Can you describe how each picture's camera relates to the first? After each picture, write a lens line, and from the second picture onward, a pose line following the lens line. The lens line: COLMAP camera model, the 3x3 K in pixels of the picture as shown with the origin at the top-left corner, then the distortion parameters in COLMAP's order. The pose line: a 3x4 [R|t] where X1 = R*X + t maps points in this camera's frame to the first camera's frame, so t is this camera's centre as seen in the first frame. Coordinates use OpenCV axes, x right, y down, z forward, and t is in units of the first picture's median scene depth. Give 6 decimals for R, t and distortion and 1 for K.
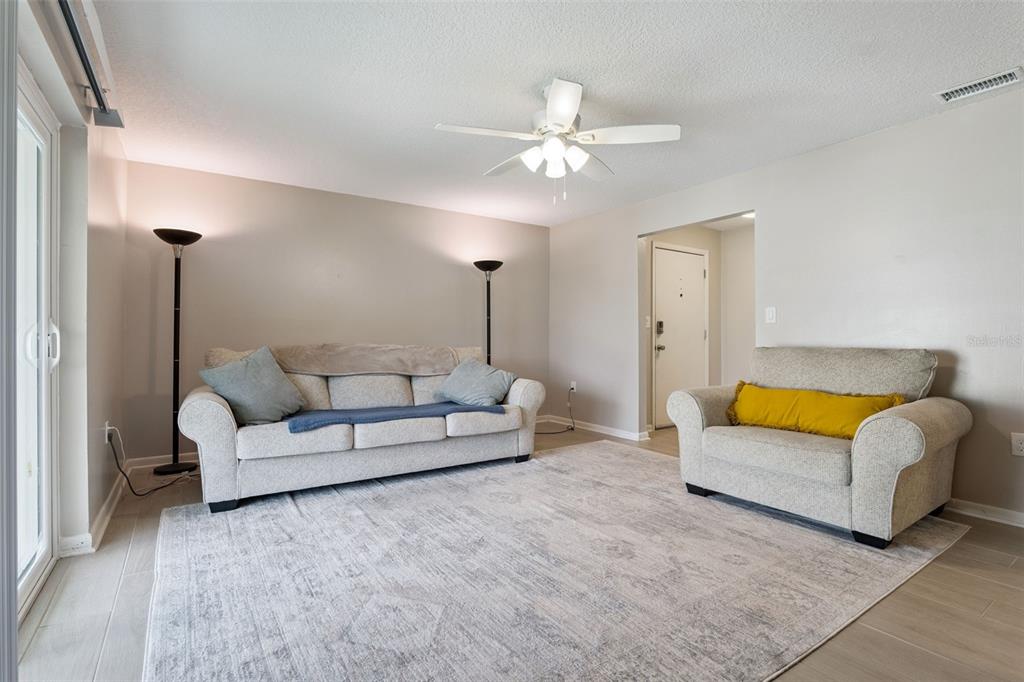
lens RADIAL K [[483.0, 0, 512.1], [0, 483.0, 334.5], [0, 0, 1]] dist [-0.013080, 0.000126]
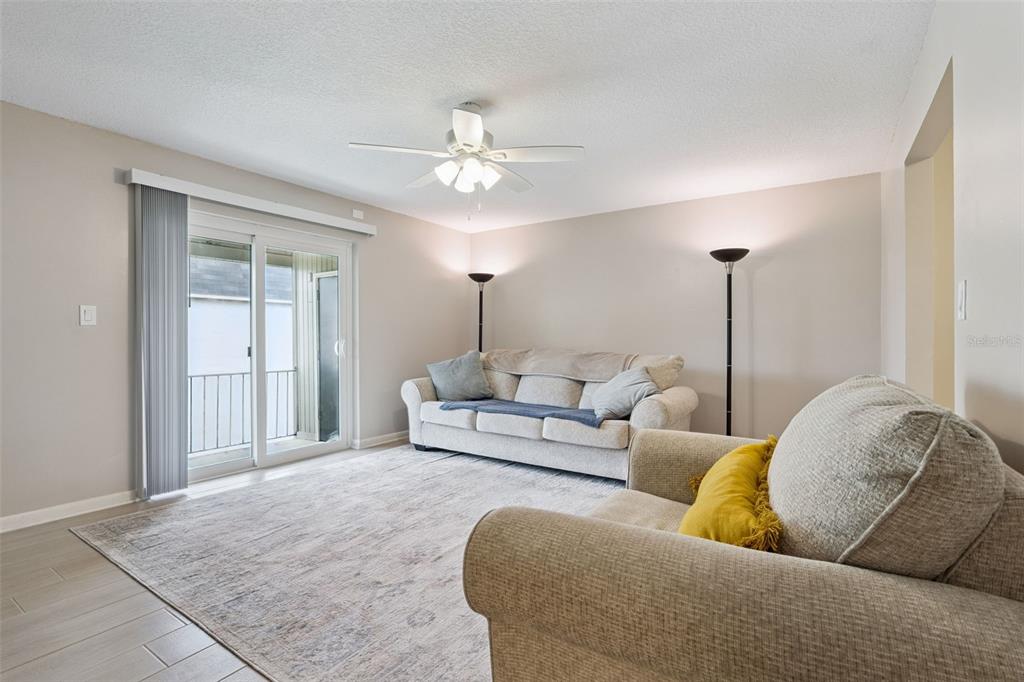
lens RADIAL K [[483.0, 0, 508.4], [0, 483.0, 341.6], [0, 0, 1]] dist [-0.013080, 0.000126]
pose [[0.386464, -0.001857, -0.922303, 0.839059], [-0.000480, 0.999997, -0.002214, 0.004165], [0.922305, 0.001299, 0.386462, 0.543598]]
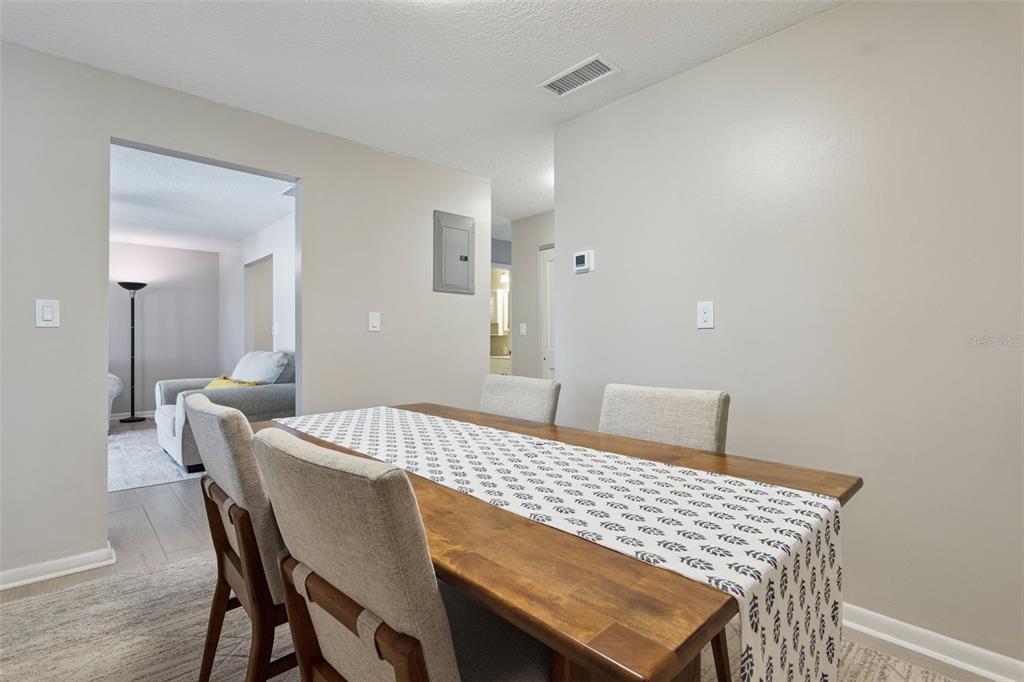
lens RADIAL K [[483.0, 0, 512.2], [0, 483.0, 339.2], [0, 0, 1]] dist [-0.013080, 0.000126]
pose [[0.986325, -0.008392, 0.164596, 1.090828], [0.009262, 0.999947, -0.004522, 0.014492], [-0.164549, 0.005985, 0.986351, -0.573922]]
